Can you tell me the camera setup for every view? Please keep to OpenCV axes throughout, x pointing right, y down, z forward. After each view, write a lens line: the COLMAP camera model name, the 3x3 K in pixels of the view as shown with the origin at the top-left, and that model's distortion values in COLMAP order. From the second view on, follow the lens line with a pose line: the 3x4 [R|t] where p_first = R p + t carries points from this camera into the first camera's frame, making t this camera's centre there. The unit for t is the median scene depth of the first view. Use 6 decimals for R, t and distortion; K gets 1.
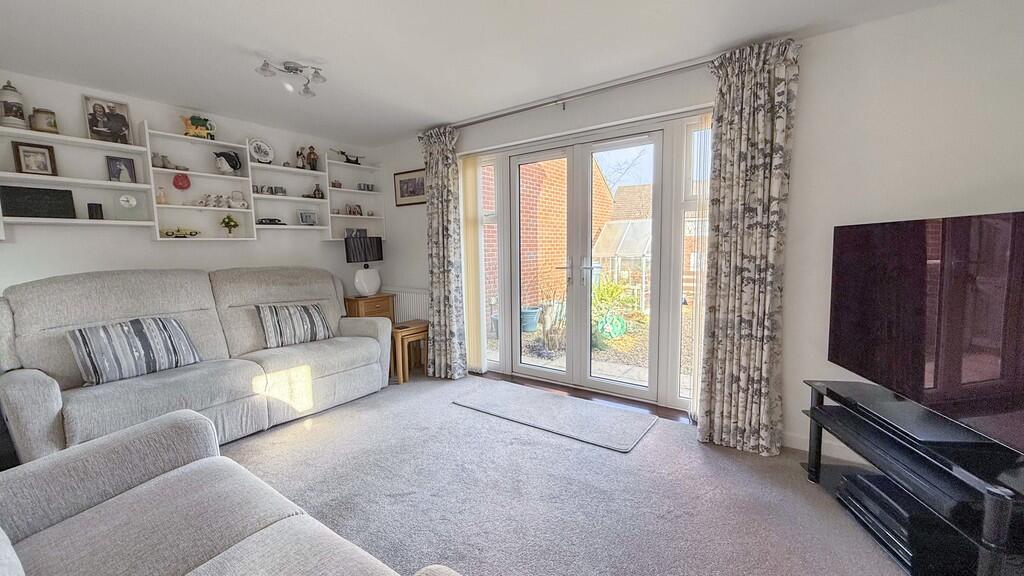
lens RADIAL K [[412.5, 0, 504.1], [0, 412.5, 290.1], [0, 0, 1]] dist [0.000295, 0.000204]
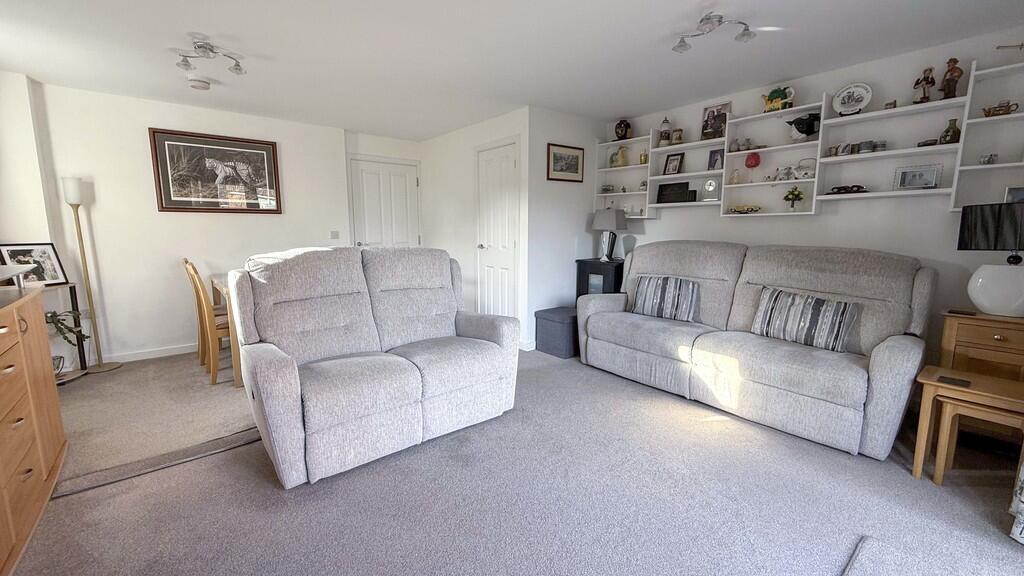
lens RADIAL K [[412.5, 0, 504.1], [0, 412.5, 290.1], [0, 0, 1]] dist [0.000295, 0.000204]
pose [[-0.270694, 0.149793, -0.950940, 0.424248], [-0.106590, 0.977082, 0.184253, -0.060899], [0.956746, 0.151237, -0.248524, 0.665465]]
